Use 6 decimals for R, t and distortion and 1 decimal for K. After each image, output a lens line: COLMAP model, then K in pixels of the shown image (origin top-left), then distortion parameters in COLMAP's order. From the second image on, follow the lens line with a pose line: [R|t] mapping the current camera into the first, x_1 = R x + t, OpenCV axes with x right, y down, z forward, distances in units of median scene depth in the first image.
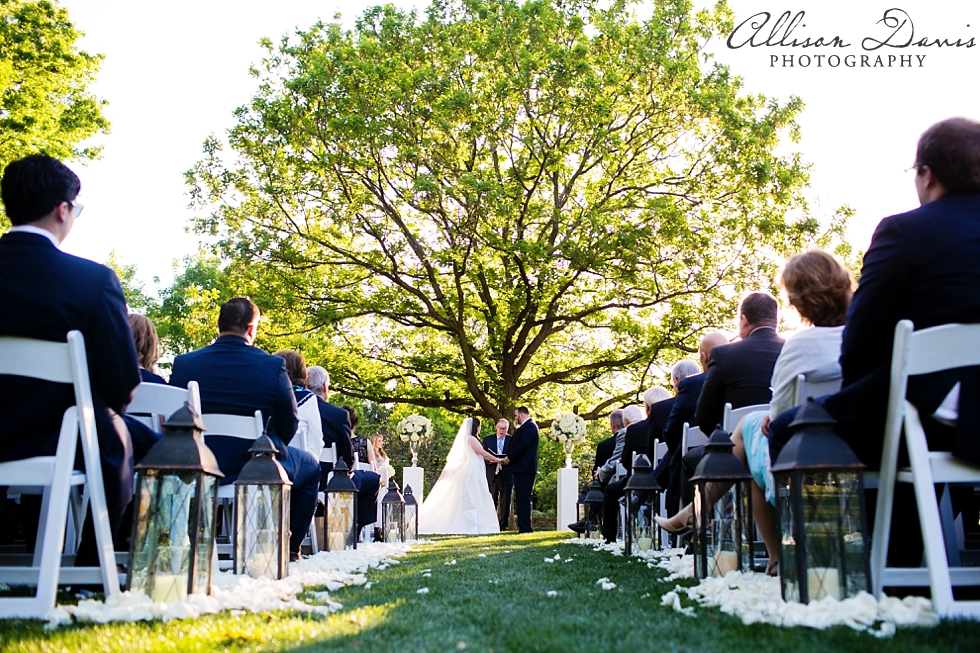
lens RADIAL K [[941.4, 0, 490.0], [0, 941.4, 326.5], [0, 0, 1]] dist [-0.008335, -0.009044]
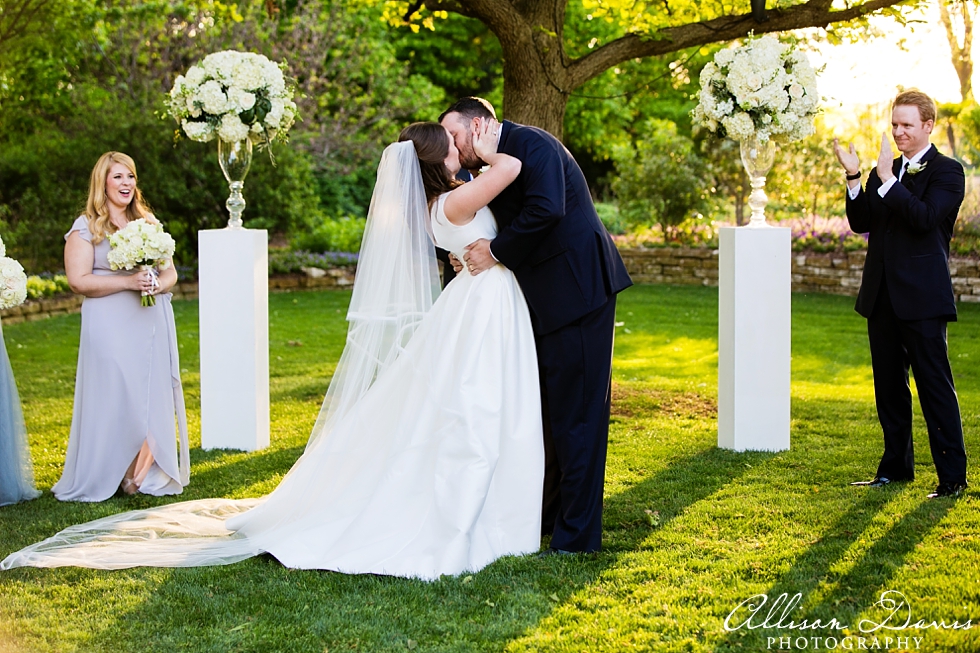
lens RADIAL K [[2223.2, 0, 489.1], [0, 2223.2, 349.7], [0, 0, 1]] dist [-0.219445, -0.089636]
pose [[0.999765, -0.021346, 0.003783, -0.004231], [0.019369, 0.957913, 0.286405, -0.012578], [-0.009737, -0.286264, 0.958101, 0.326021]]
